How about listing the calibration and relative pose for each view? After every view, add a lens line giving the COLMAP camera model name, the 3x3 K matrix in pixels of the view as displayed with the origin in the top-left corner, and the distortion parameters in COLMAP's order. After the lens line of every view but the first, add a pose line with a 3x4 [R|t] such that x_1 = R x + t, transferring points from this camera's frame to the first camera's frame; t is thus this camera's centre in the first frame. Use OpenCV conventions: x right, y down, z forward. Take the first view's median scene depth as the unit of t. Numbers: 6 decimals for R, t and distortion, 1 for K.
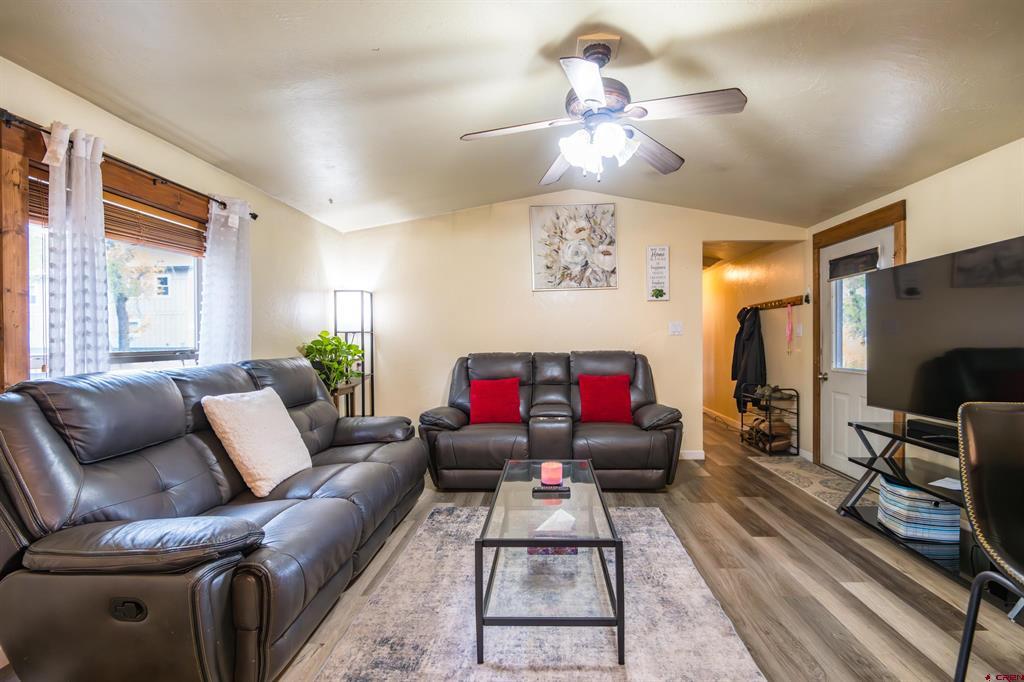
lens RADIAL K [[479.9, 0, 543.7], [0, 479.9, 342.6], [0, 0, 1]] dist [-0.000990, -0.001256]
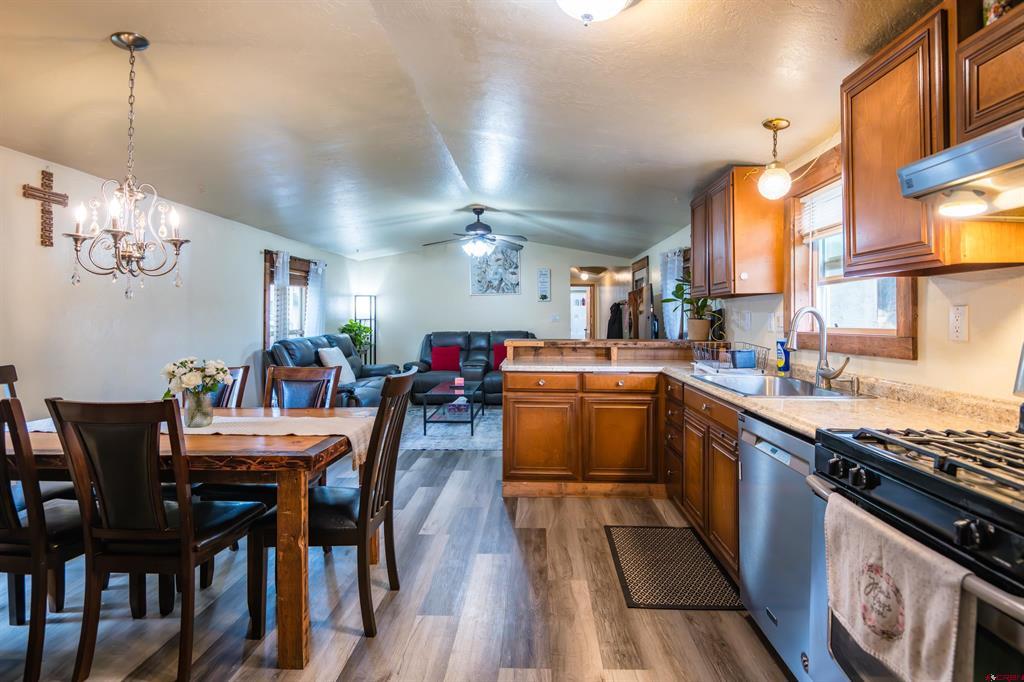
lens RADIAL K [[517.6, 0, 534.8], [0, 517.6, 309.8], [0, 0, 1]] dist [0.000060, -0.000302]
pose [[0.999982, 0.004115, 0.004288, 0.213579], [-0.004018, 0.999740, -0.022424, -0.017429], [-0.004379, 0.022406, 0.999739, -0.895514]]
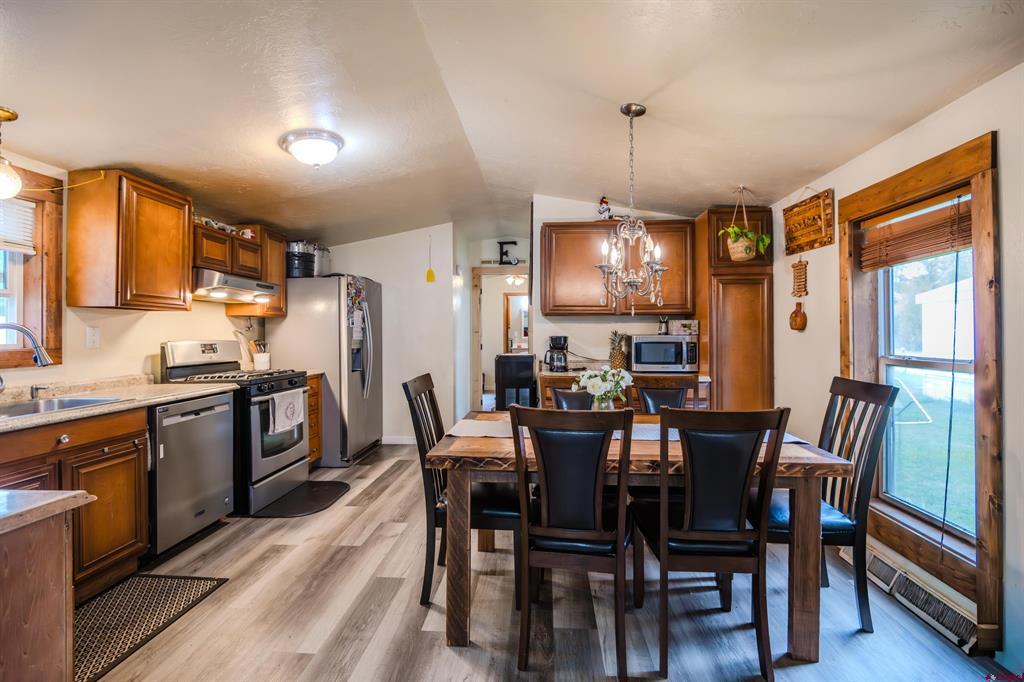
lens RADIAL K [[467.4, 0, 513.0], [0, 467.4, 332.2], [0, 0, 1]] dist [-0.001692, -0.001381]
pose [[-0.998309, 0.010147, 0.057246, -0.062398], [0.010265, 0.999946, 0.001765, -0.019935], [-0.057225, 0.002350, -0.998359, 0.173061]]
